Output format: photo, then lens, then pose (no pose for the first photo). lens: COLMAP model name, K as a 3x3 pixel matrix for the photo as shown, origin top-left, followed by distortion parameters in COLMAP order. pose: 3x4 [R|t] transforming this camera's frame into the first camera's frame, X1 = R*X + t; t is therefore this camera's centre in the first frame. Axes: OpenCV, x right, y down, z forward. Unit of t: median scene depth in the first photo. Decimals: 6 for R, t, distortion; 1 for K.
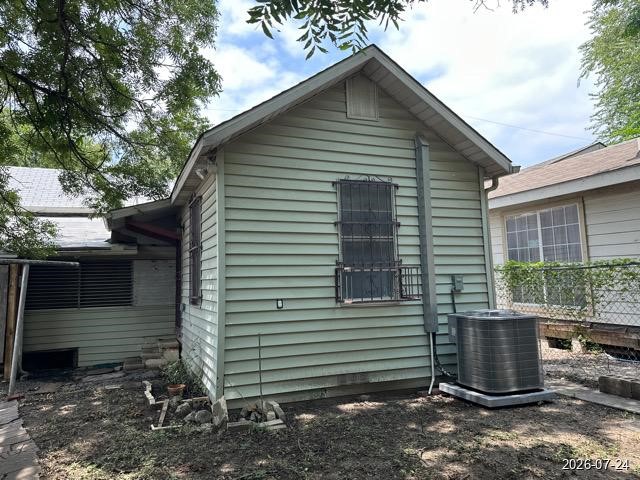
lens RADIAL K [[479.4, 0, 316.3], [0, 479.4, 238.7], [0, 0, 1]] dist [0.061137, -0.066184]
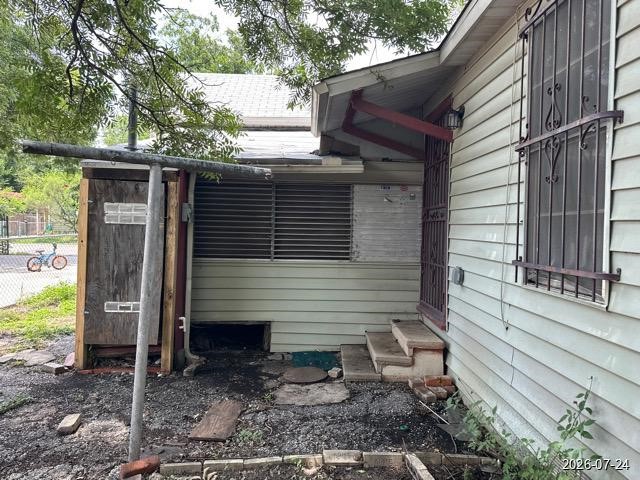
lens RADIAL K [[479.4, 0, 322.3], [0, 479.4, 233.8], [0, 0, 1]] dist [0.061137, -0.066184]
pose [[0.937082, 0.047374, -0.345881, -0.399746], [-0.011845, 0.994494, 0.104119, 0.083443], [0.348909, -0.093471, 0.932484, 0.826487]]
